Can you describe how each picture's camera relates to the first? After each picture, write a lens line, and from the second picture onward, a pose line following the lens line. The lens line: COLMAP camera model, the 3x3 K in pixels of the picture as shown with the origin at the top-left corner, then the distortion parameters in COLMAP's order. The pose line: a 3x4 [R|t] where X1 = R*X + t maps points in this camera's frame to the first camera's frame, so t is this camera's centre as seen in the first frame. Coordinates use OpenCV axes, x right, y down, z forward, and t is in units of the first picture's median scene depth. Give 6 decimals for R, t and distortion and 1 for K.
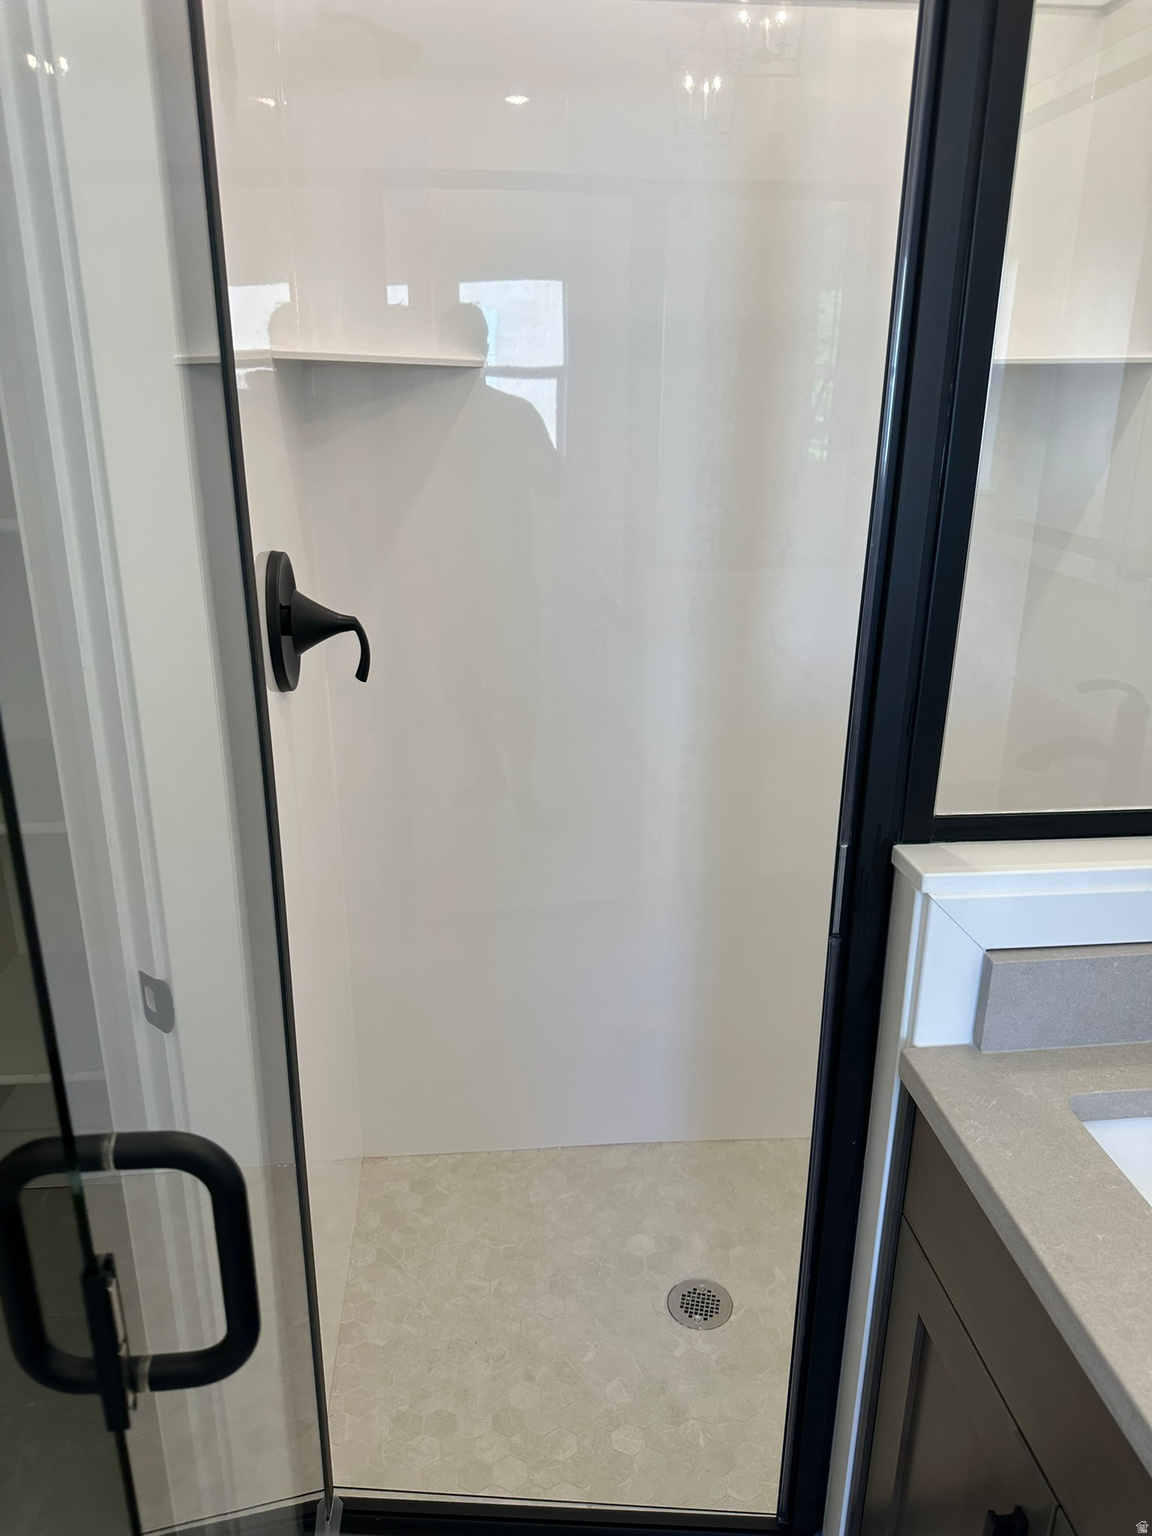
lens RADIAL K [[1054.2, 0, 576.0], [0, 1054.2, 768.0], [0, 0, 1]] dist [0.071247, -0.054283]
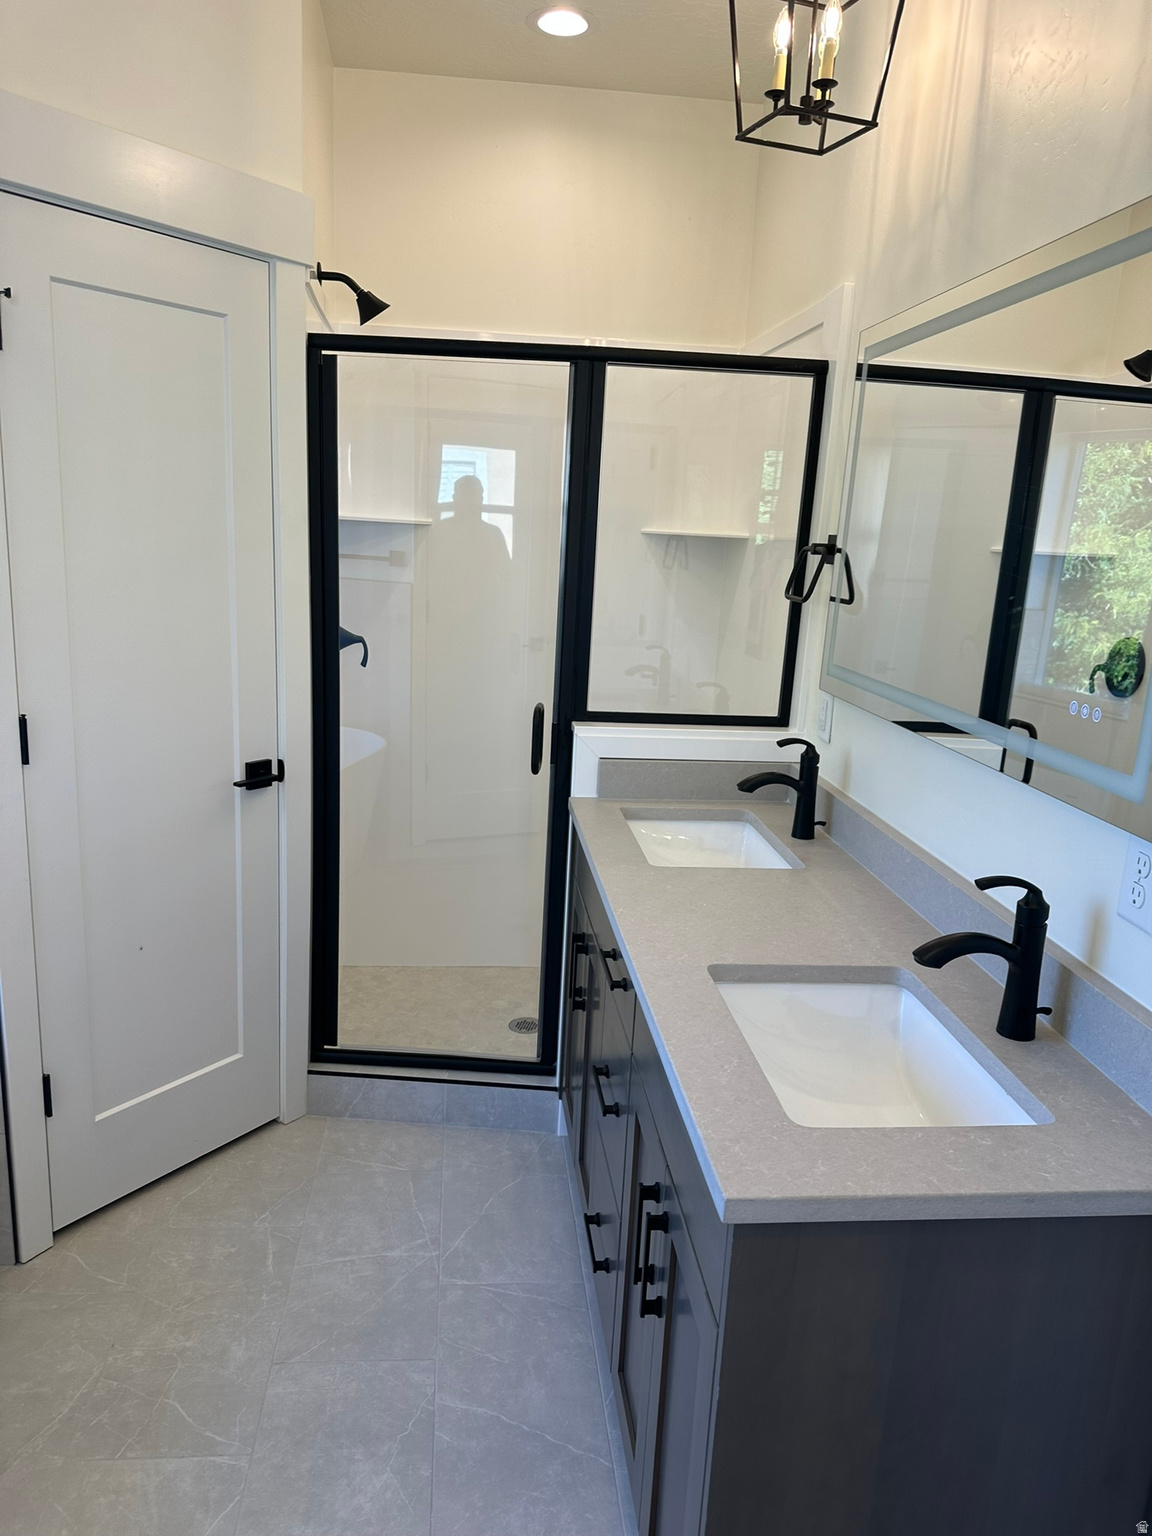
lens RADIAL K [[1054.2, 0, 576.0], [0, 1054.2, 768.0], [0, 0, 1]] dist [0.071247, -0.054283]
pose [[0.998995, 0.042663, 0.013754, 0.155327], [-0.040993, 0.993653, -0.104753, 0.248746], [-0.018136, 0.104084, 0.994403, -0.840376]]
